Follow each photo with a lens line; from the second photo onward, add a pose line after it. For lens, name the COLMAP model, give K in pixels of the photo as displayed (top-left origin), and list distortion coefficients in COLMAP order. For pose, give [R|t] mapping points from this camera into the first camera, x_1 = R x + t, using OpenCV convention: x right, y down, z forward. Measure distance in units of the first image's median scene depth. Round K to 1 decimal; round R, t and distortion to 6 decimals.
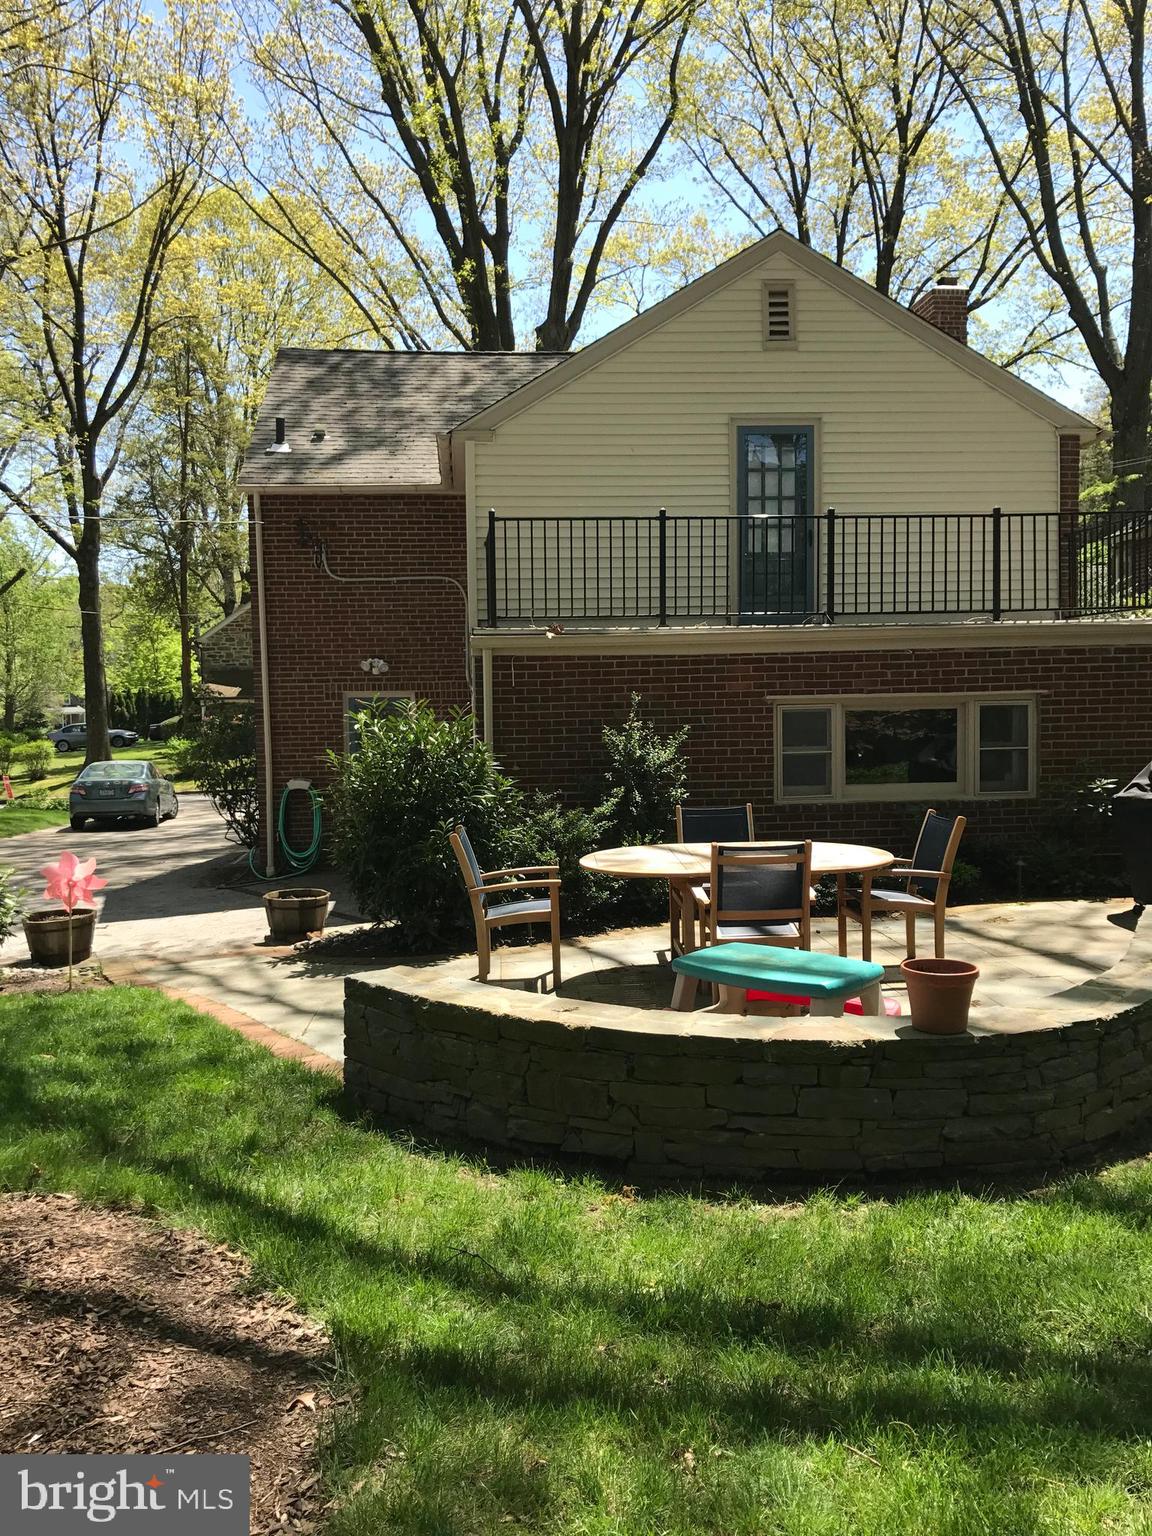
lens RADIAL K [[1271.7, 0, 576.8], [0, 1271.7, 749.2], [0, 0, 1]] dist [0.087505, -0.096426]
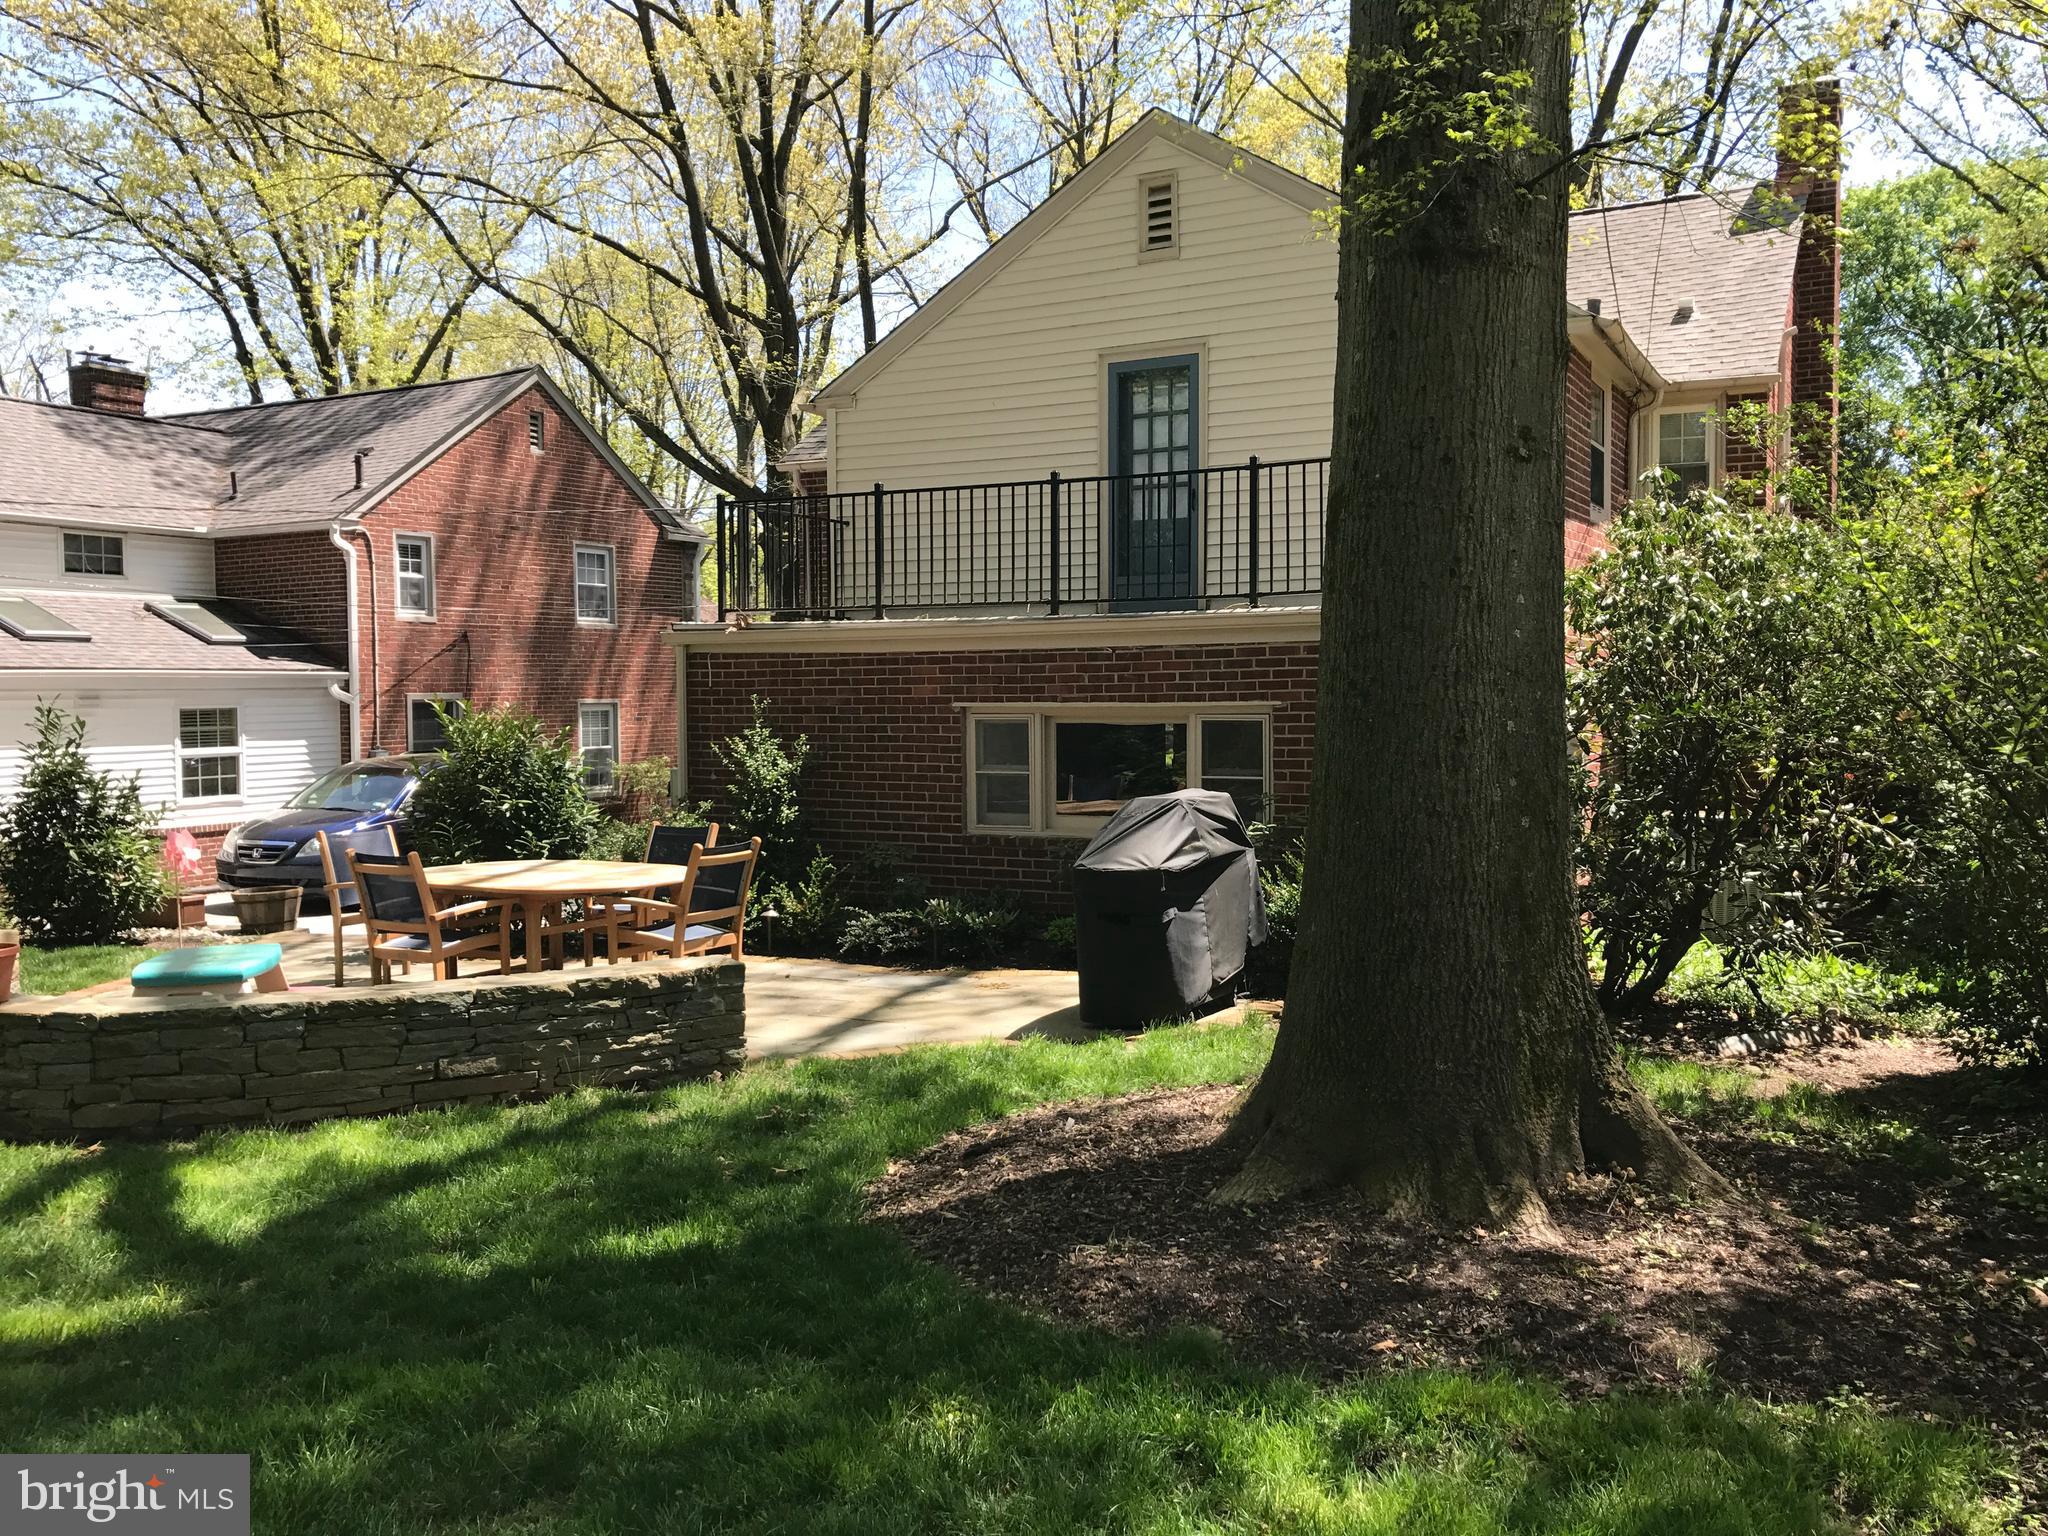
lens RADIAL K [[1695.6, 0, 1024.0], [0, 1695.6, 768.0], [0, 0, 1]] dist [0.087505, -0.096426]
pose [[0.844880, 0.038445, -0.533573, 0.763257], [-0.033942, 0.999257, 0.018253, -0.020291], [0.533878, 0.002689, 0.845557, 0.084541]]
